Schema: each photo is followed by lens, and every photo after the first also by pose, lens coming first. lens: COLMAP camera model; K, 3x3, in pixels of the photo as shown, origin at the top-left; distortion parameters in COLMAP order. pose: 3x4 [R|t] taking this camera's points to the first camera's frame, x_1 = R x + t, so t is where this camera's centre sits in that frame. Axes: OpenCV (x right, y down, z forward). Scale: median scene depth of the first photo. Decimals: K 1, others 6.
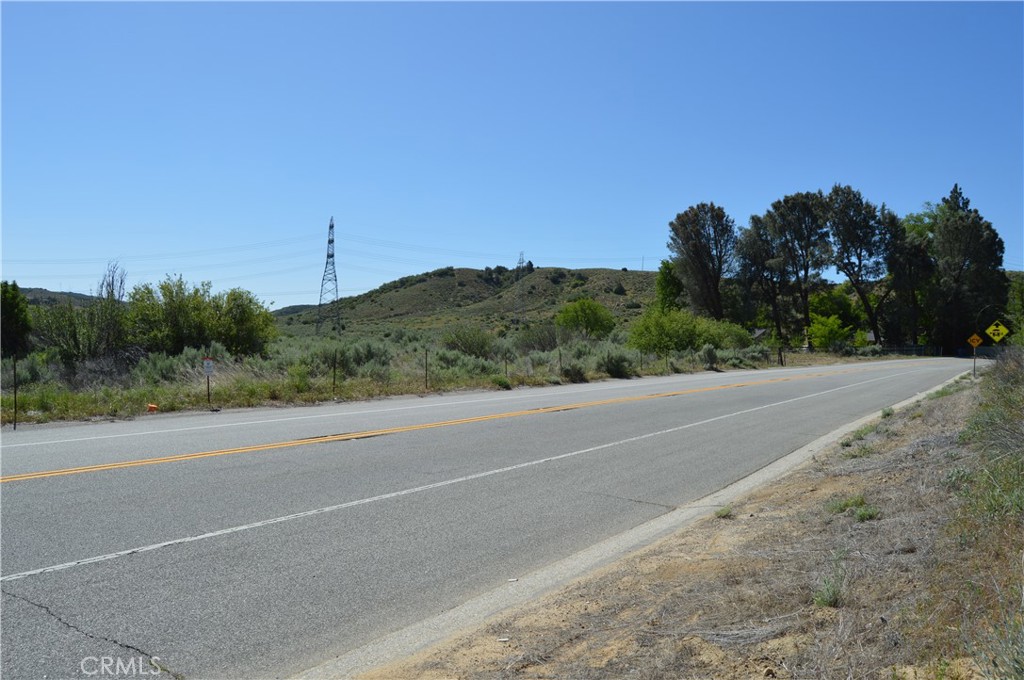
lens RADIAL K [[817.0, 0, 505.6], [0, 817.0, 343.1], [0, 0, 1]] dist [-0.097376, 0.042799]
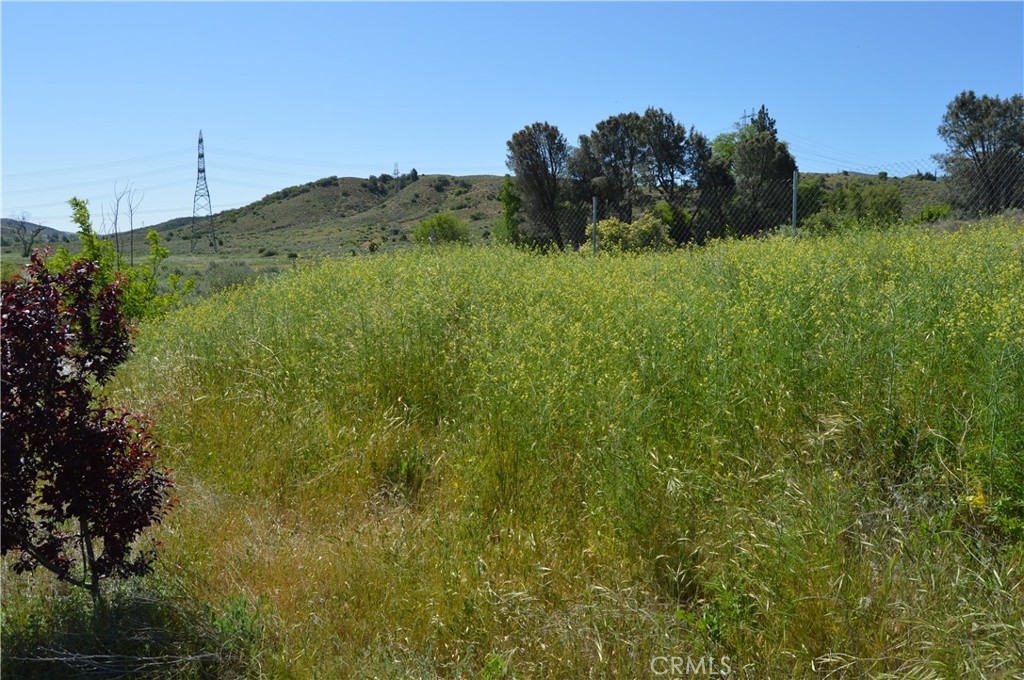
lens RADIAL K [[817.0, 0, 509.1], [0, 817.0, 340.5], [0, 0, 1]] dist [-0.097376, 0.042799]
pose [[0.991973, -0.039317, 0.120181, 0.080922], [0.025419, 0.993032, 0.115067, -0.017315], [-0.123868, -0.111089, 0.986061, -0.069066]]
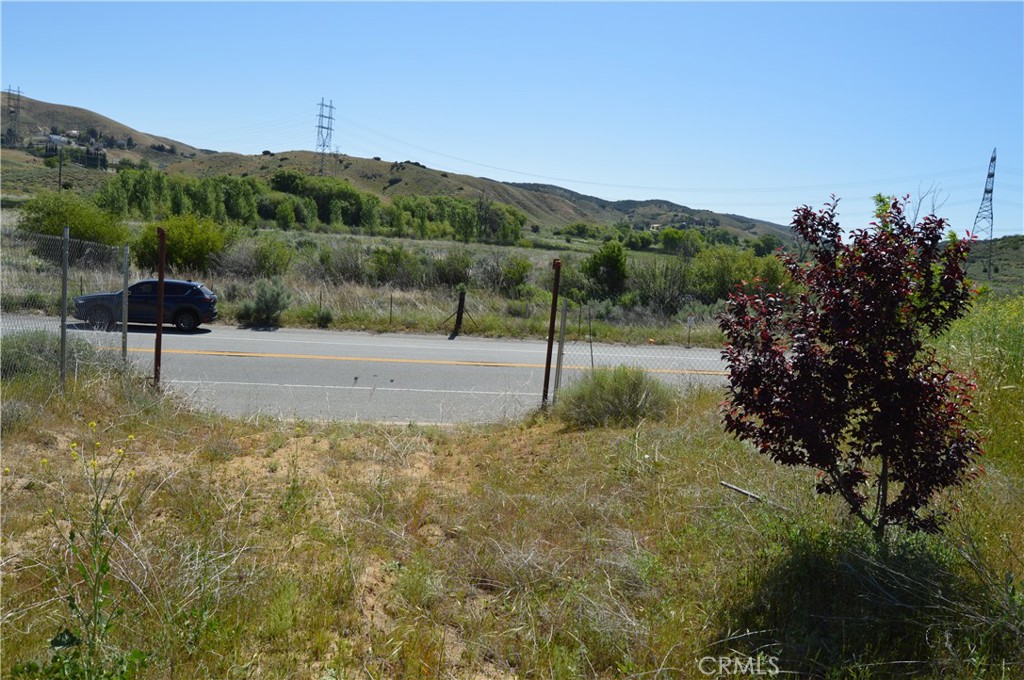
lens RADIAL K [[817.0, 0, 506.7], [0, 817.0, 342.6], [0, 0, 1]] dist [-0.097376, 0.042799]
pose [[0.717078, 0.134704, -0.683852, 0.078705], [-0.072348, 0.990232, 0.119192, -0.015136], [0.693228, -0.035995, 0.719819, -0.070636]]
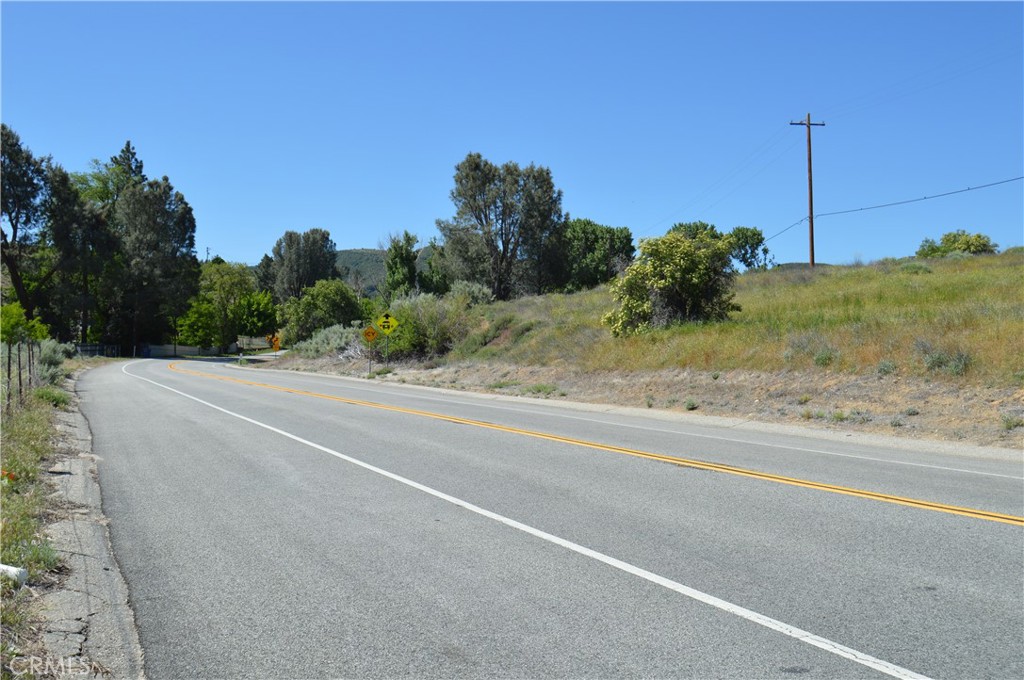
lens RADIAL K [[1091.9, 0, 517.7], [0, 1091.9, 333.6], [0, 0, 1]] dist [-0.066979, 0.000000]
pose [[0.559879, 0.000258, 0.828574, -0.109180], [0.008422, 0.999947, -0.006002, 0.001743], [-0.828532, 0.010339, 0.559847, 0.071886]]
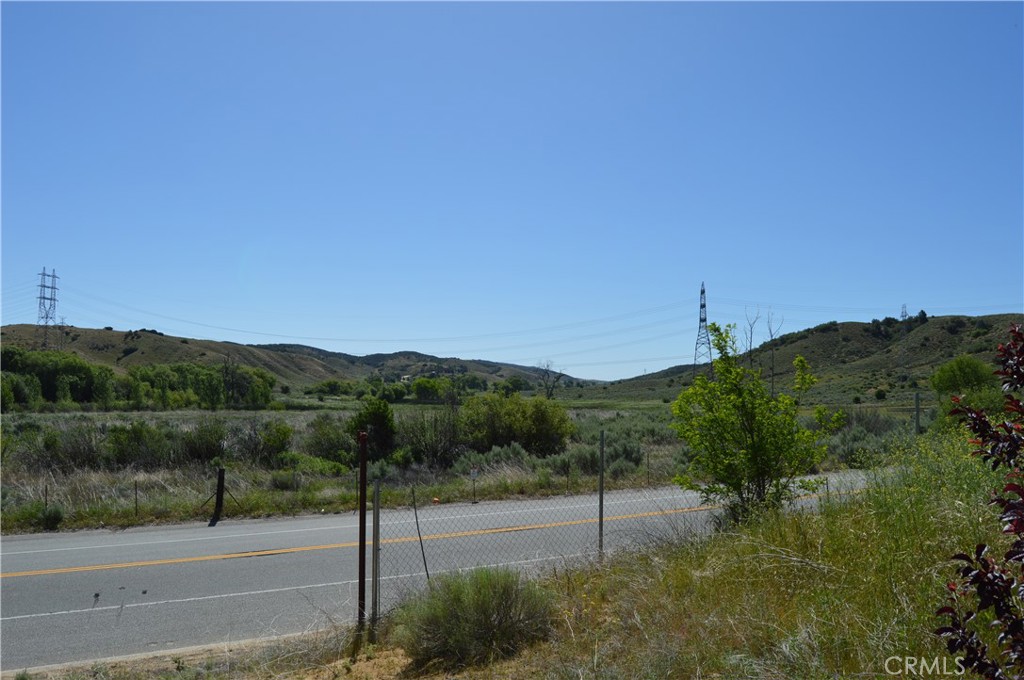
lens RADIAL K [[817.0, 0, 508.2], [0, 817.0, 341.5], [0, 0, 1]] dist [-0.097376, 0.042799]
pose [[0.892905, -0.048864, -0.447586, 0.063657], [0.015946, 0.996902, -0.077023, -0.016021], [0.449963, 0.061637, 0.890917, -0.060010]]
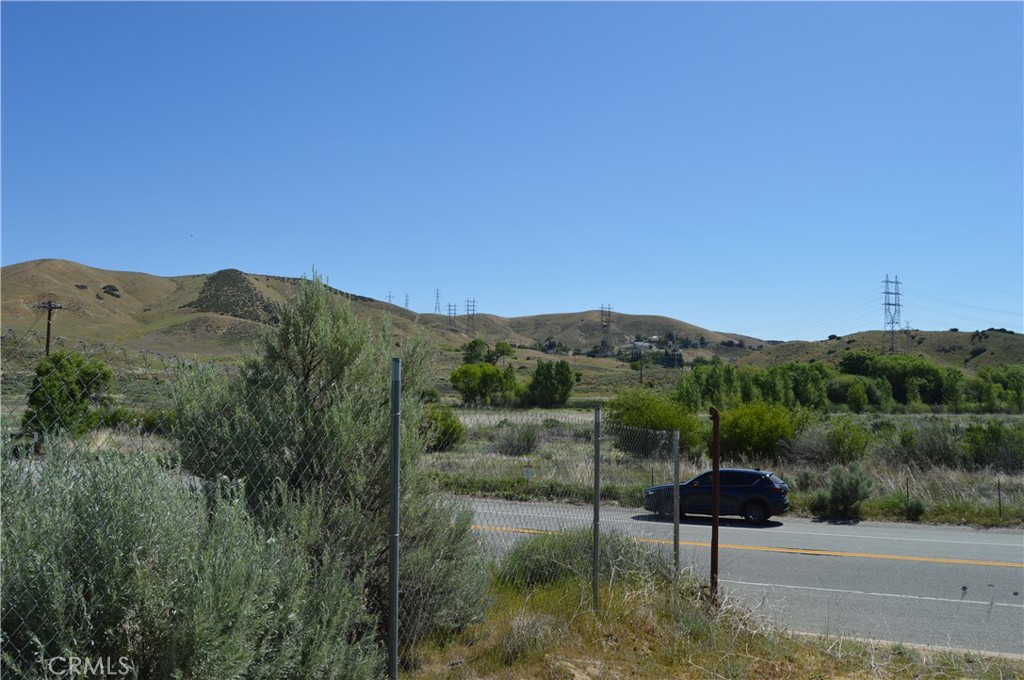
lens RADIAL K [[817.0, 0, 508.0], [0, 817.0, 340.0], [0, 0, 1]] dist [-0.097376, 0.042799]
pose [[0.127432, -0.084073, -0.988278, 0.063463], [-0.009871, 0.996244, -0.086024, -0.013995], [0.991798, 0.020718, 0.126124, -0.062262]]
